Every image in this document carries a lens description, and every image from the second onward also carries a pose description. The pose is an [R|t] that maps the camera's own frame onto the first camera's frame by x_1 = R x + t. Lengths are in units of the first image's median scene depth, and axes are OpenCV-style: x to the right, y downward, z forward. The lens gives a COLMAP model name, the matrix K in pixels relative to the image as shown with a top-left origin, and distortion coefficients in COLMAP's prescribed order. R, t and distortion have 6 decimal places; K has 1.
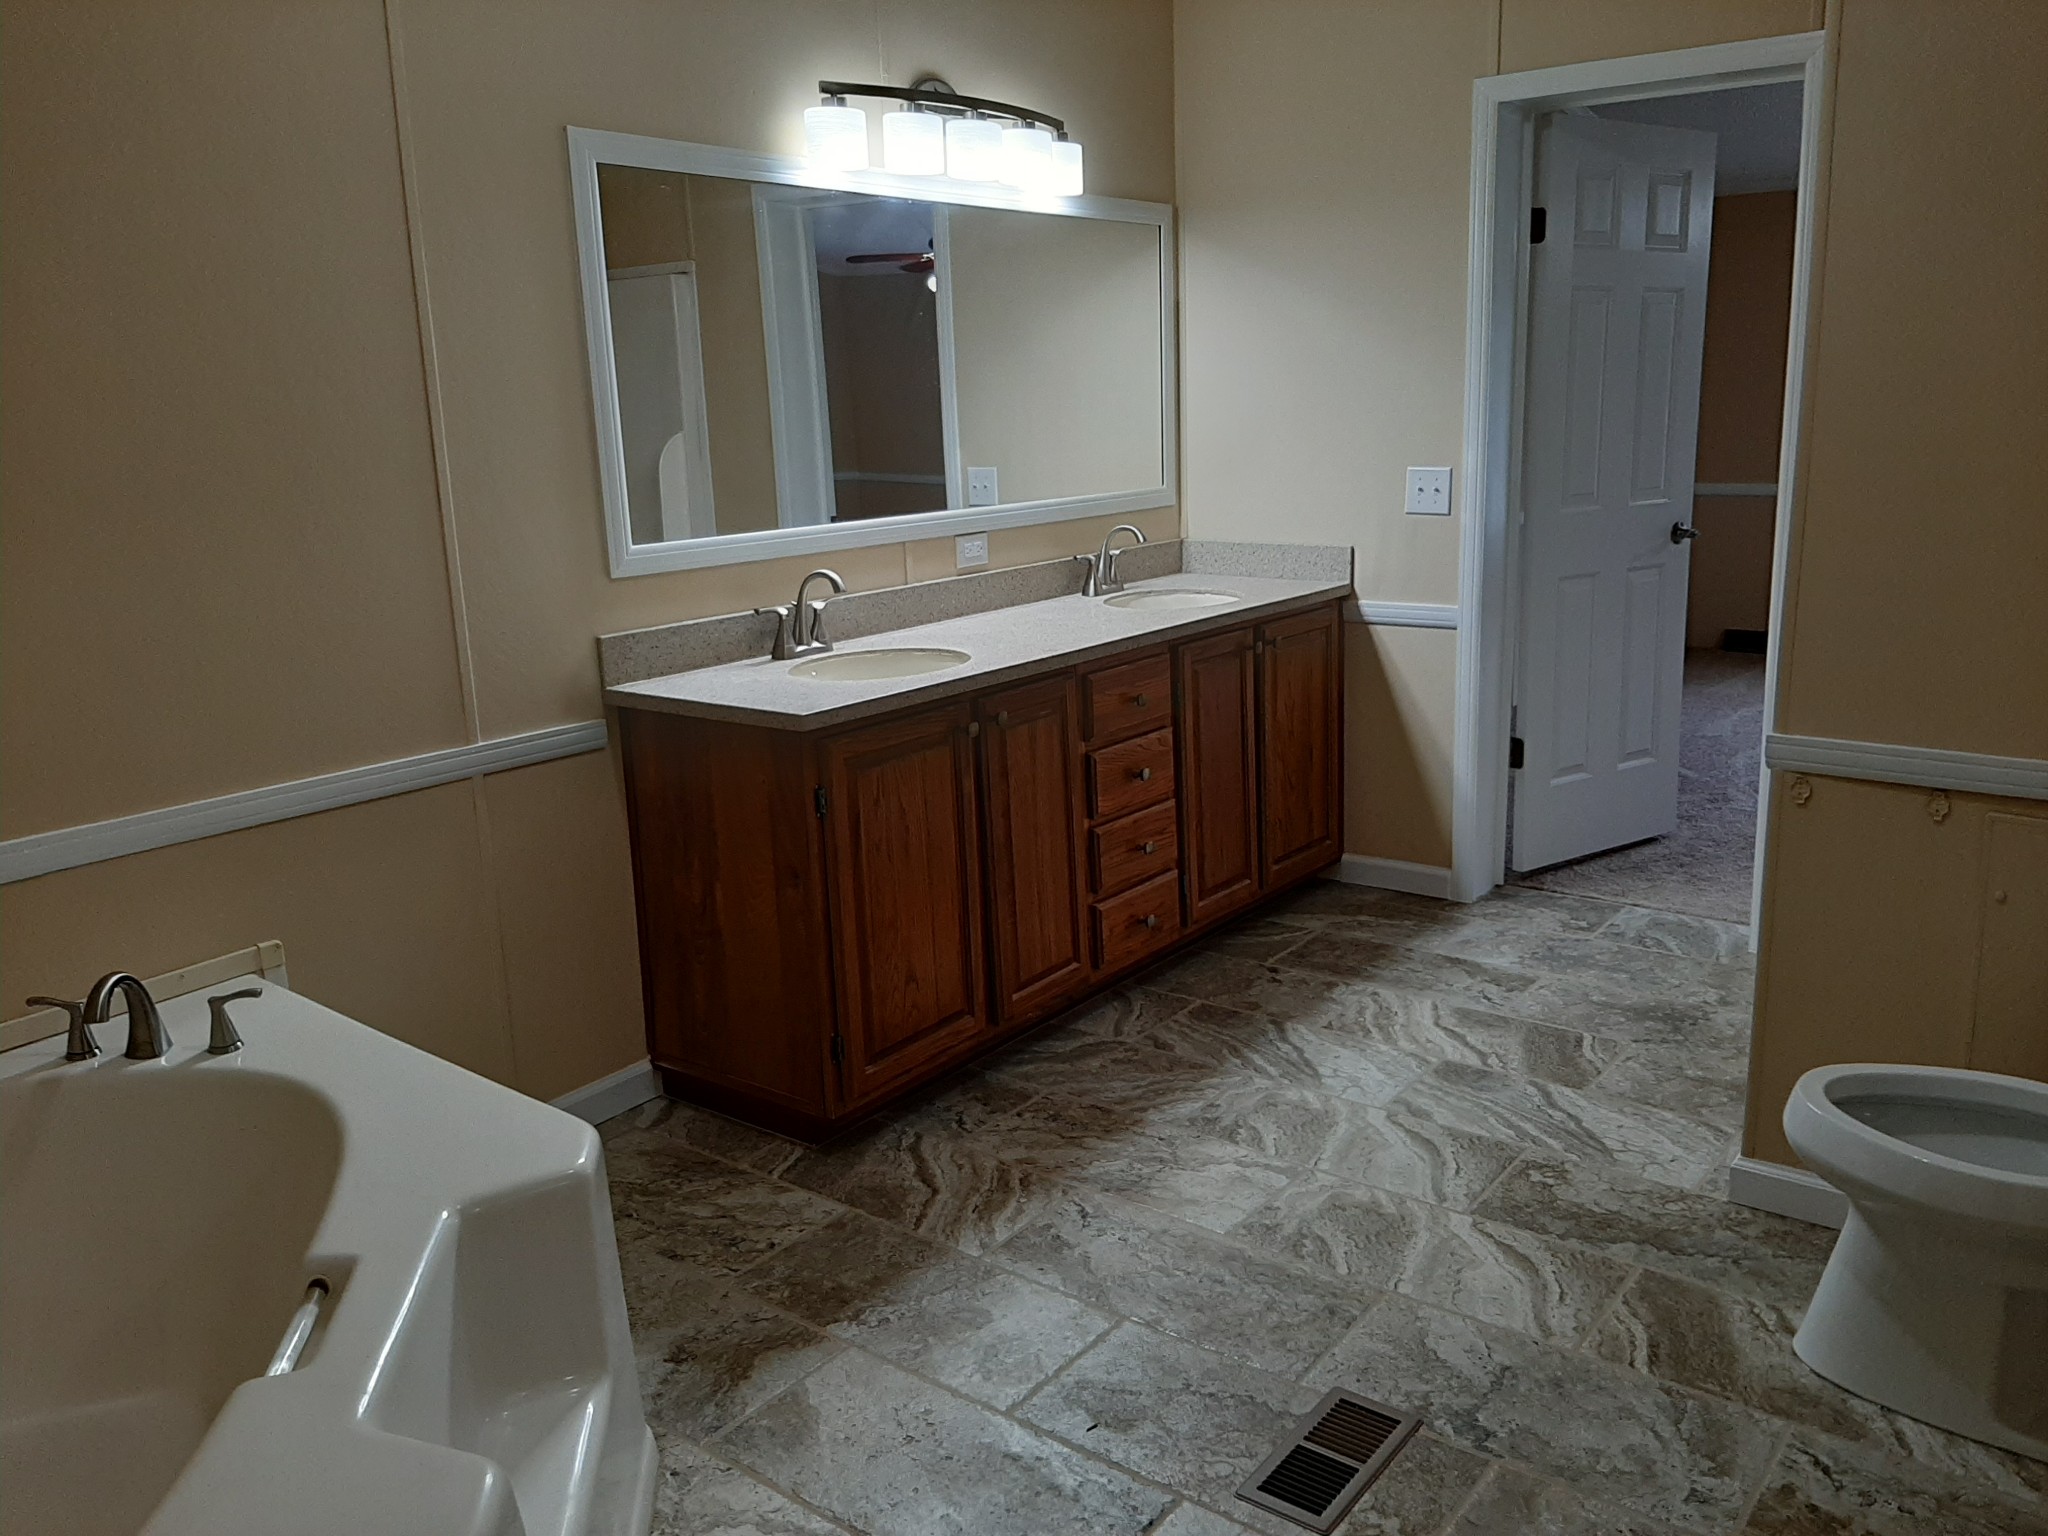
lens RADIAL K [[1577.5, 0, 1021.7], [0, 1577.5, 754.4], [0, 0, 1]] dist [0.076783, -0.173200]
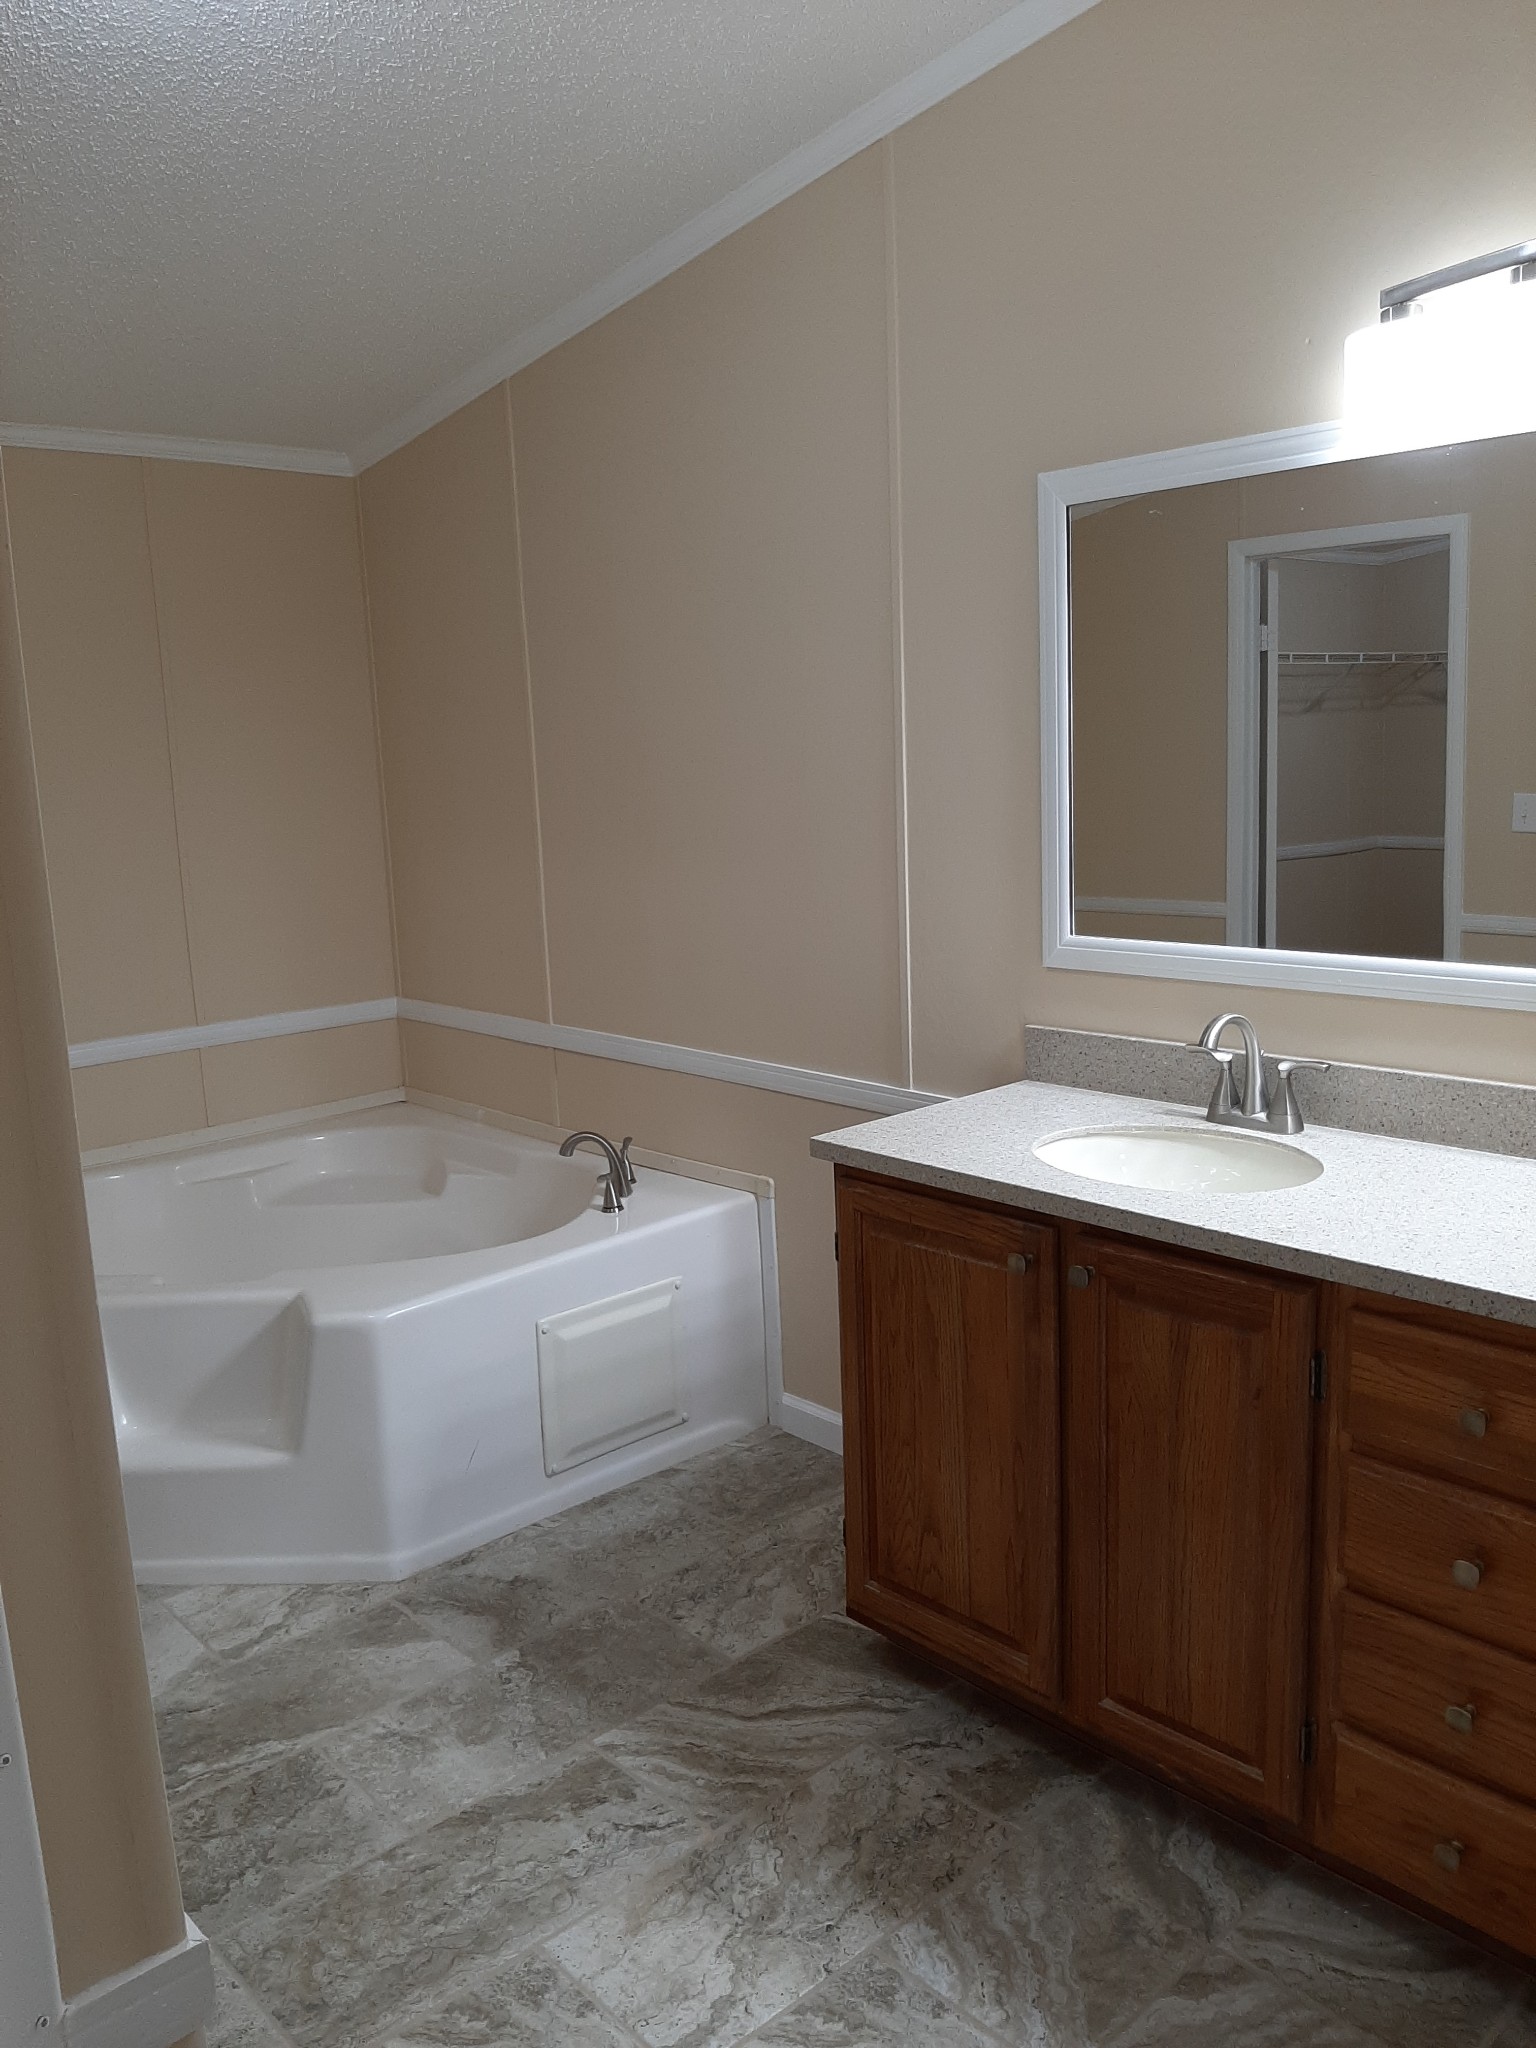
lens RADIAL K [[1577.5, 0, 779.0], [0, 1577.5, 1028.0], [0, 0, 1]] dist [0.076783, -0.173200]
pose [[-0.154861, 0.208467, -0.965691, 0.646216], [-0.179986, 0.955171, 0.235059, -0.263801], [0.971403, 0.210212, -0.110398, 0.968046]]
